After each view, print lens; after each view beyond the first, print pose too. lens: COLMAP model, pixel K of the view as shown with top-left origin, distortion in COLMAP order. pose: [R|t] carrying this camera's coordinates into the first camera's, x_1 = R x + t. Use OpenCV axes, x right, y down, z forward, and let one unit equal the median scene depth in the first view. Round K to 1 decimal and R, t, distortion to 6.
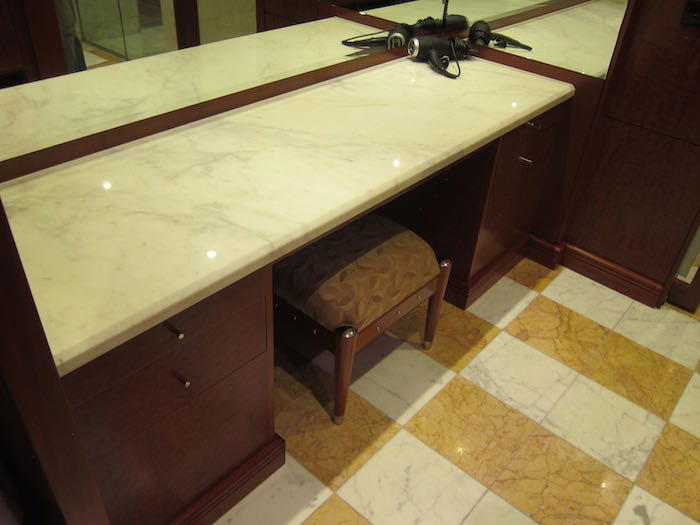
lens RADIAL K [[578.6, 0, 350.0], [0, 578.6, 262.5], [0, 0, 1]] dist [-0.073092, 0.003488]
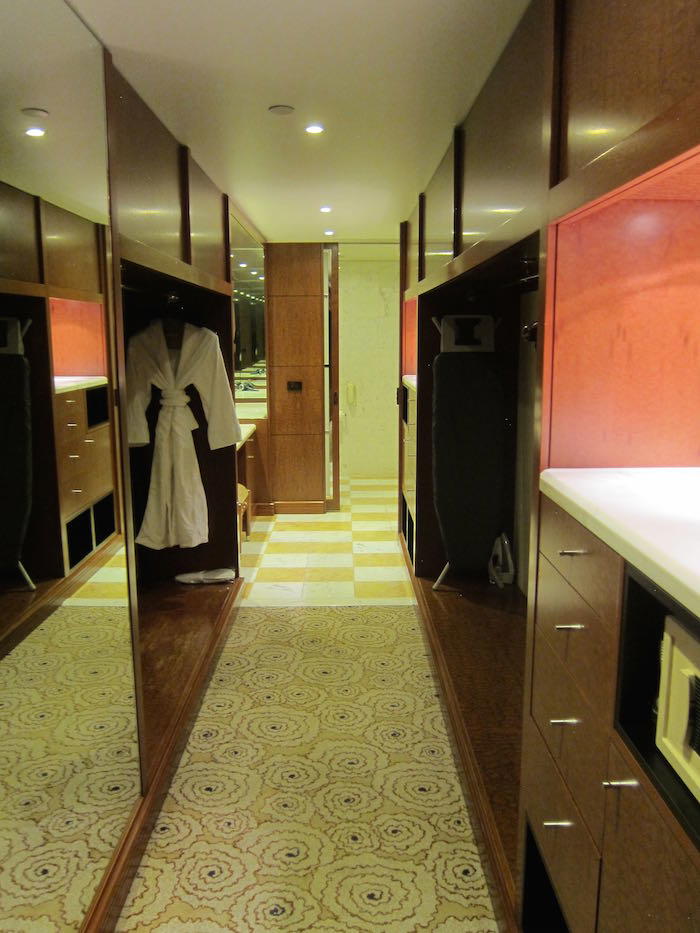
lens RADIAL K [[771.1, 0, 350.0], [0, 771.1, 466.5], [0, 0, 1]] dist [-0.073092, 0.003488]
pose [[0.740390, -0.170246, 0.650260, -1.454430], [0.430813, 0.862765, -0.264645, 0.865904], [-0.515967, 0.476081, 0.712127, -1.394130]]
